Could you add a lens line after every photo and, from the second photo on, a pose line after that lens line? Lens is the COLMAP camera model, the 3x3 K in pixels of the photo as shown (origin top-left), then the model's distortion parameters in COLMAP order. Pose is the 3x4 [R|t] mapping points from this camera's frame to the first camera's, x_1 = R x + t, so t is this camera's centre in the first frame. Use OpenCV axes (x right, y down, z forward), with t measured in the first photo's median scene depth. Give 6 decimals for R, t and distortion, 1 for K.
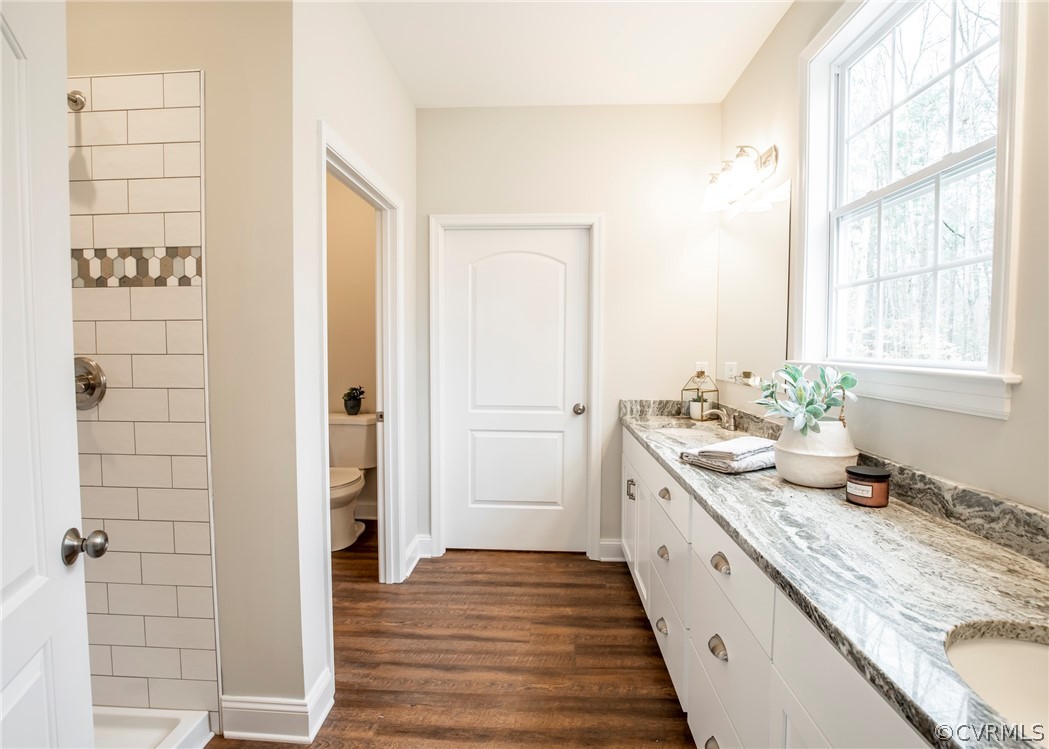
lens RADIAL K [[522.5, 0, 503.7], [0, 522.5, 371.2], [0, 0, 1]] dist [-0.027344, 0.001496]
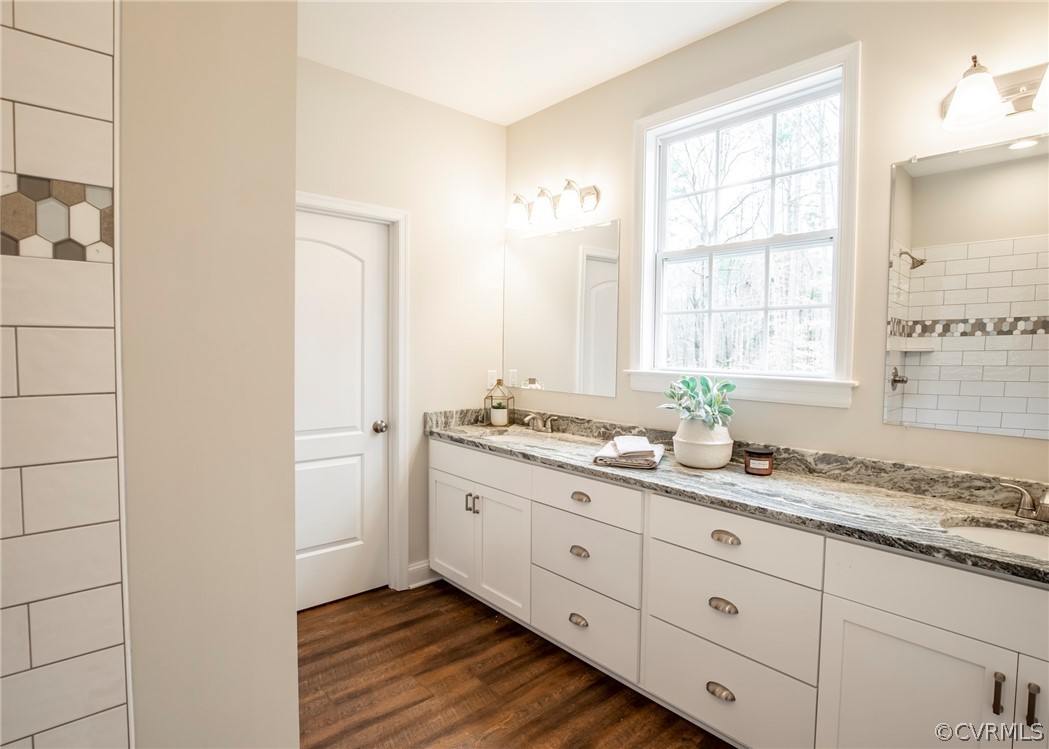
lens RADIAL K [[562.0, 0, 508.2], [0, 562.0, 370.9], [0, 0, 1]] dist [-0.027124, 0.000574]
pose [[0.712175, -0.027584, 0.701459, -0.685741], [0.028282, 0.999544, 0.010591, -0.048507], [-0.701432, 0.012296, 0.712631, 0.309584]]
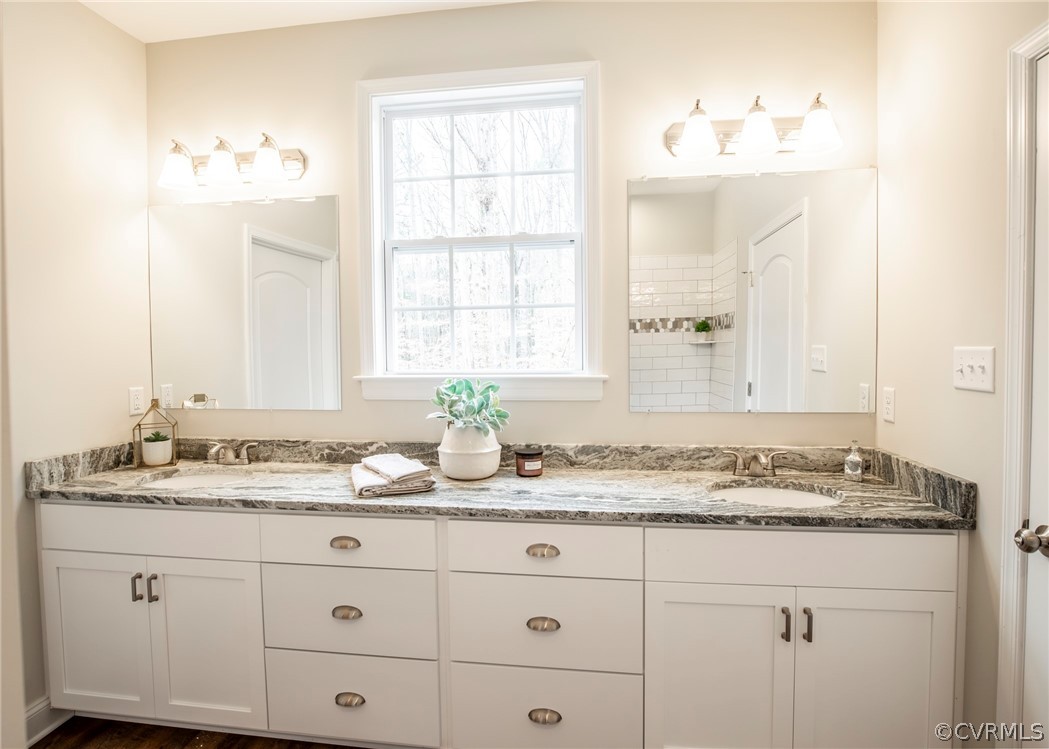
lens RADIAL K [[564.7, 0, 526.8], [0, 564.7, 364.3], [0, 0, 1]] dist [-0.027388, 0.001486]
pose [[0.063778, -0.038902, 0.997206, -0.638432], [0.063652, 0.997364, 0.034837, -0.074088], [-0.995932, 0.061253, 0.066086, 0.715210]]
